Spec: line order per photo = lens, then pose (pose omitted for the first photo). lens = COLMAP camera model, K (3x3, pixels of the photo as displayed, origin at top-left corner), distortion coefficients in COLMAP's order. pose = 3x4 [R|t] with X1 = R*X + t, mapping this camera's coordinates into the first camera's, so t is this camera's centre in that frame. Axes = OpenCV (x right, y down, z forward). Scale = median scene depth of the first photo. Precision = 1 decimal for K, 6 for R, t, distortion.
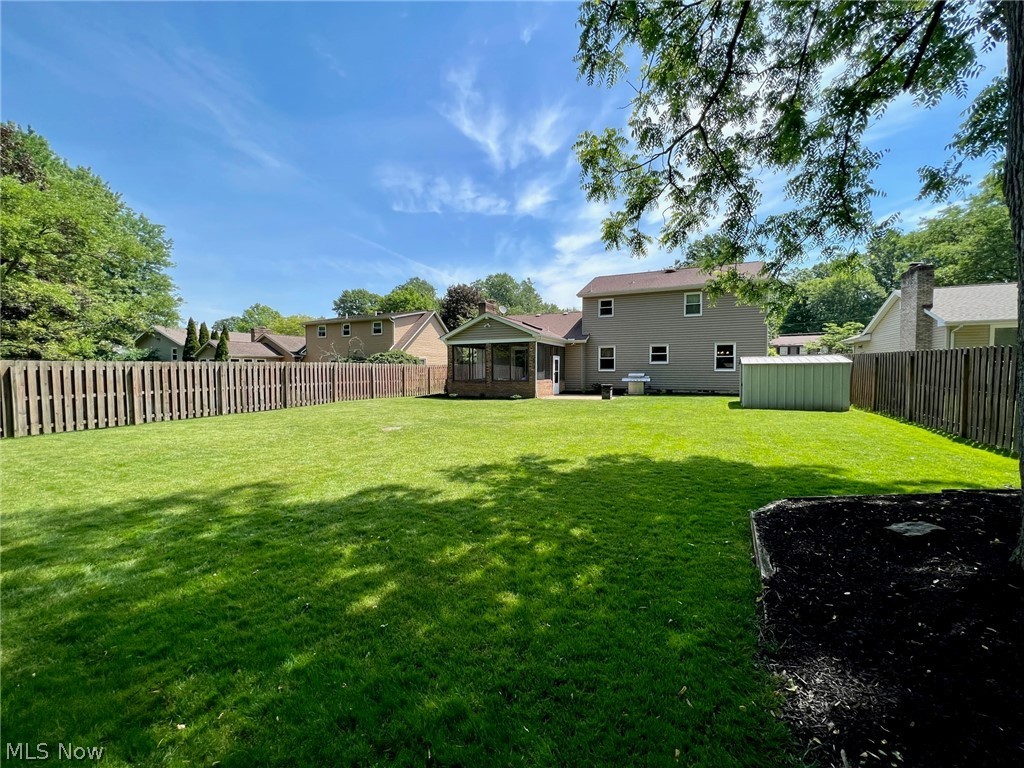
lens RADIAL K [[409.9, 0, 512.2], [0, 409.9, 387.5], [0, 0, 1]] dist [-0.000855, -0.000630]
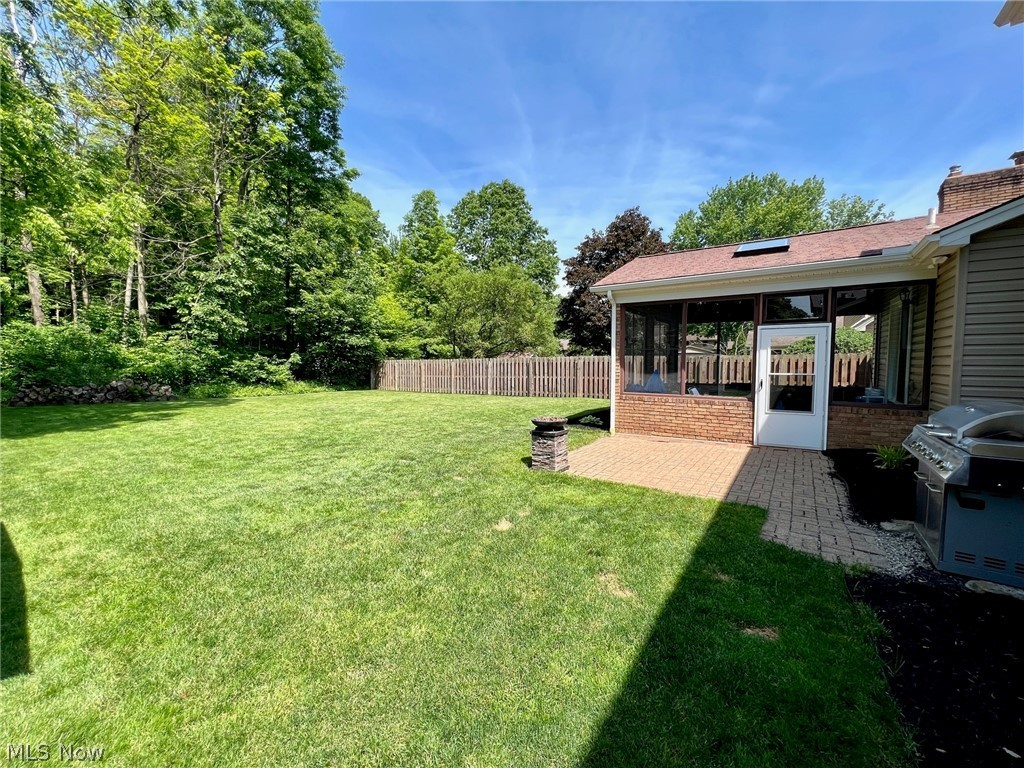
lens RADIAL K [[409.9, 0, 511.2], [0, 409.9, 387.4], [0, 0, 1]] dist [-0.000855, -0.000630]
pose [[-0.204132, 0.069323, -0.976486, 0.604651], [-0.039311, 0.996104, 0.078934, -0.065210], [0.978154, 0.054500, -0.200612, 1.169886]]
